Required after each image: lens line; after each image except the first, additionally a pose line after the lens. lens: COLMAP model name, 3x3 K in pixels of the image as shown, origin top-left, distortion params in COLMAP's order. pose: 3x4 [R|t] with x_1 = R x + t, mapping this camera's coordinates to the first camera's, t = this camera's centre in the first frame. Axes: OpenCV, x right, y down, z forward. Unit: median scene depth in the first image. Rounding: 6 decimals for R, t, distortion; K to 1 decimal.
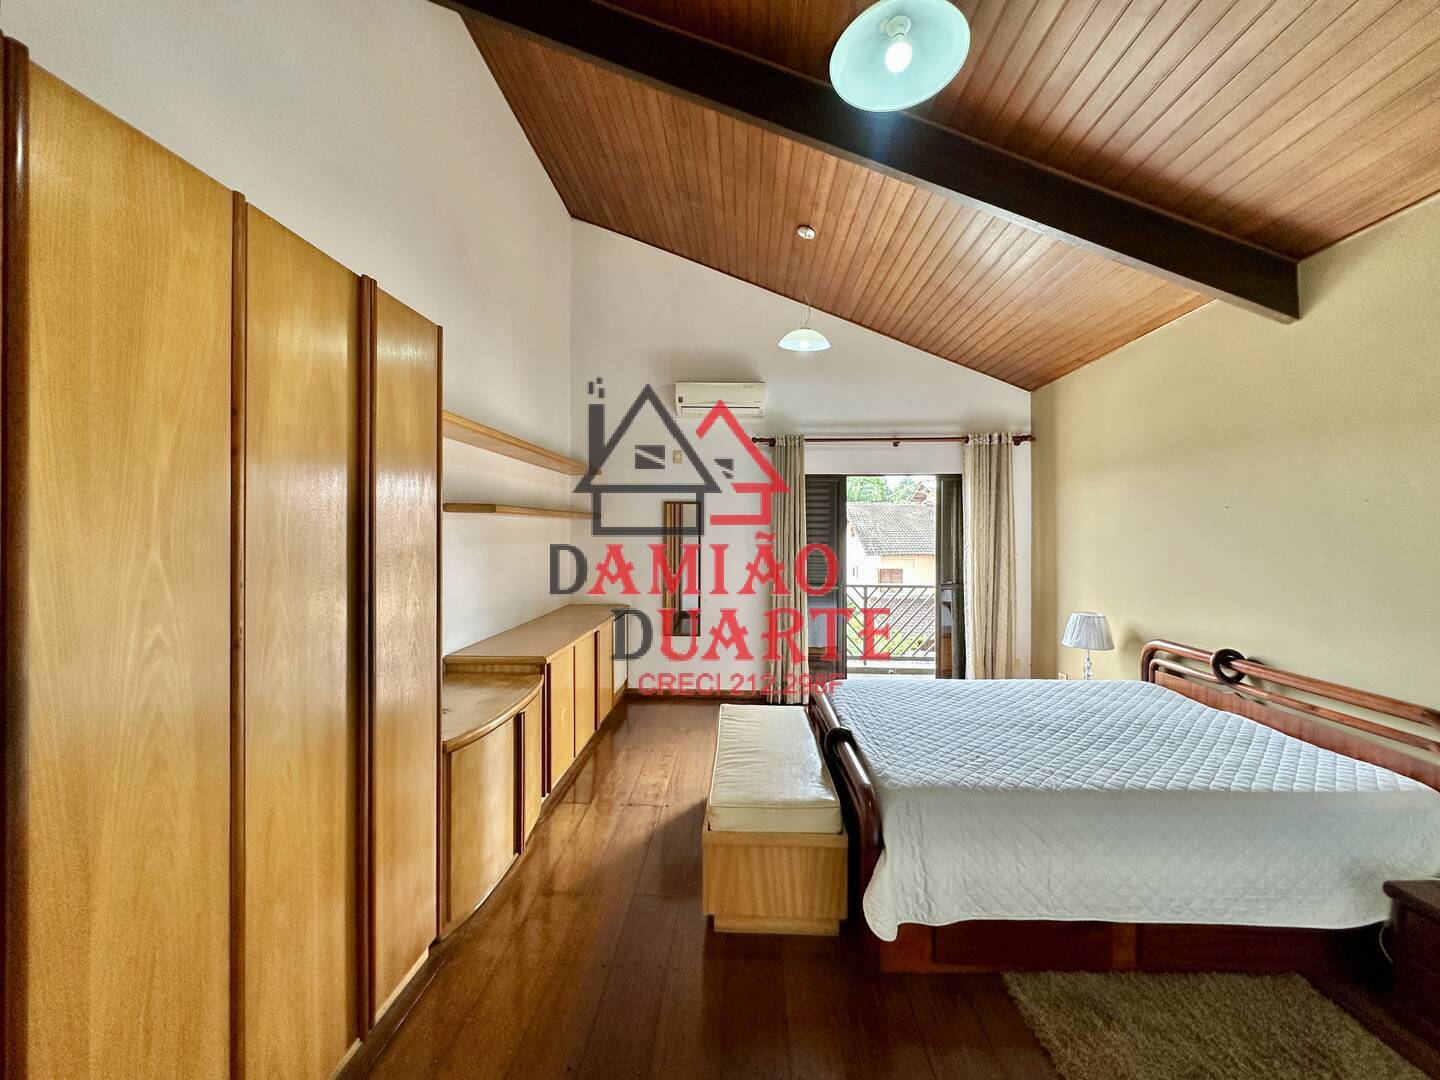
lens RADIAL K [[575.0, 0, 723.4], [0, 575.0, 532.6], [0, 0, 1]] dist [-0.006999, 0.001206]
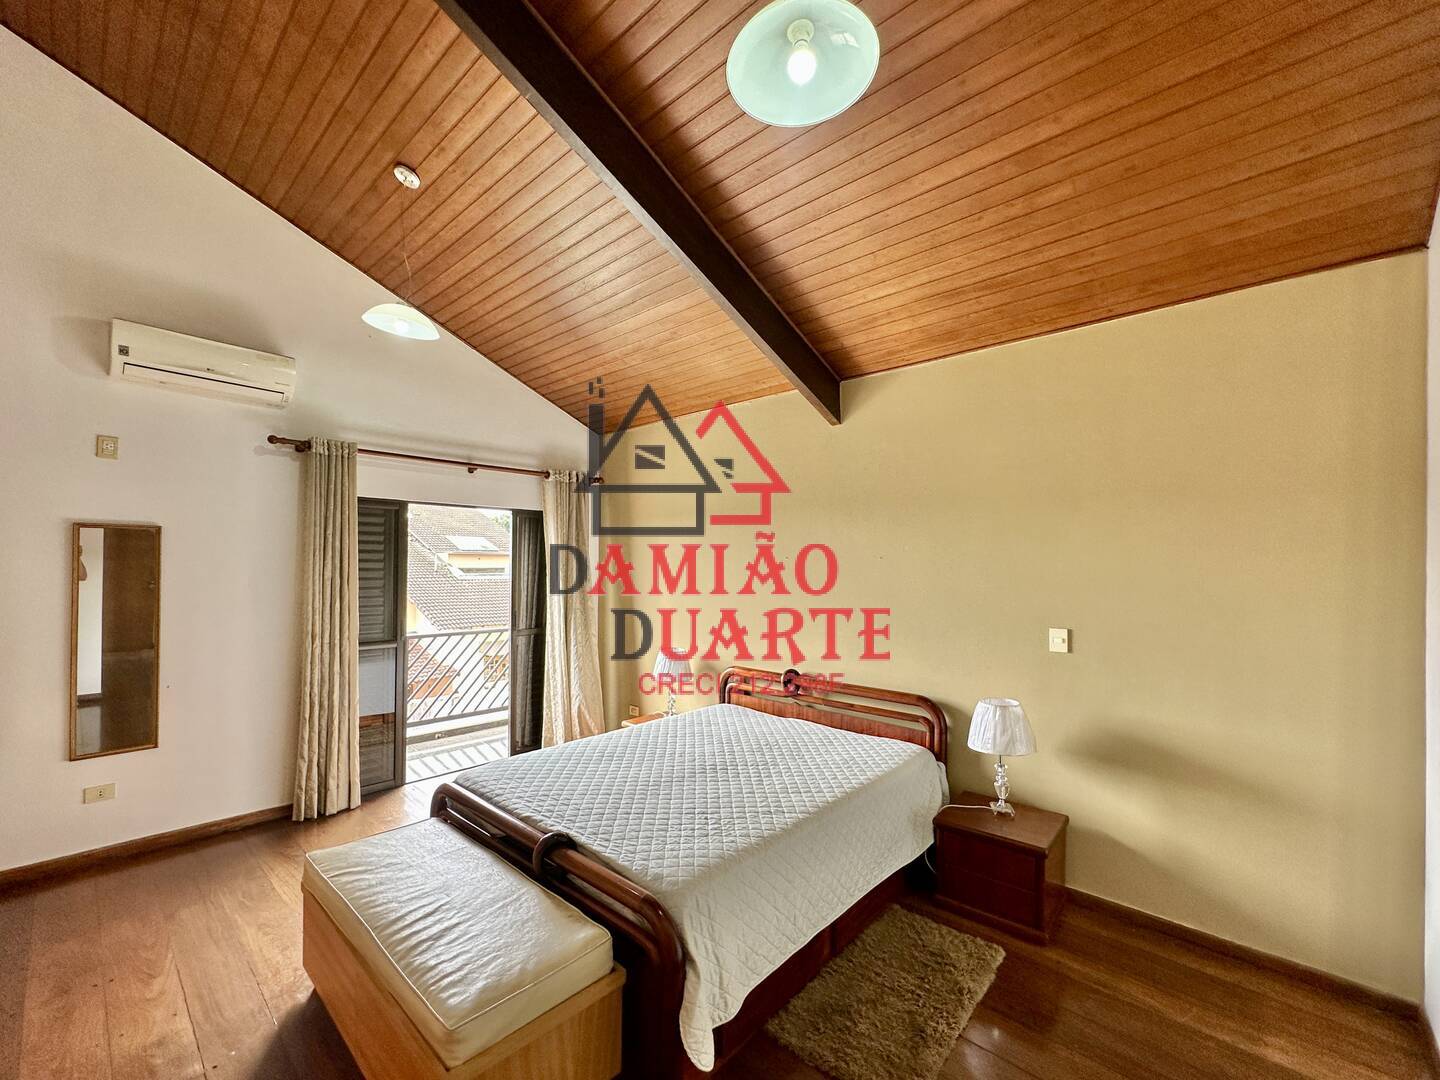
lens RADIAL K [[601.1, 0, 717.1], [0, 601.1, 563.2], [0, 0, 1]] dist [-0.007534, 0.000135]
pose [[0.647098, 0.002945, 0.762401, -0.242569], [-0.005049, 0.999987, 0.000422, -0.031806], [-0.762390, -0.004122, 0.647105, 0.249802]]
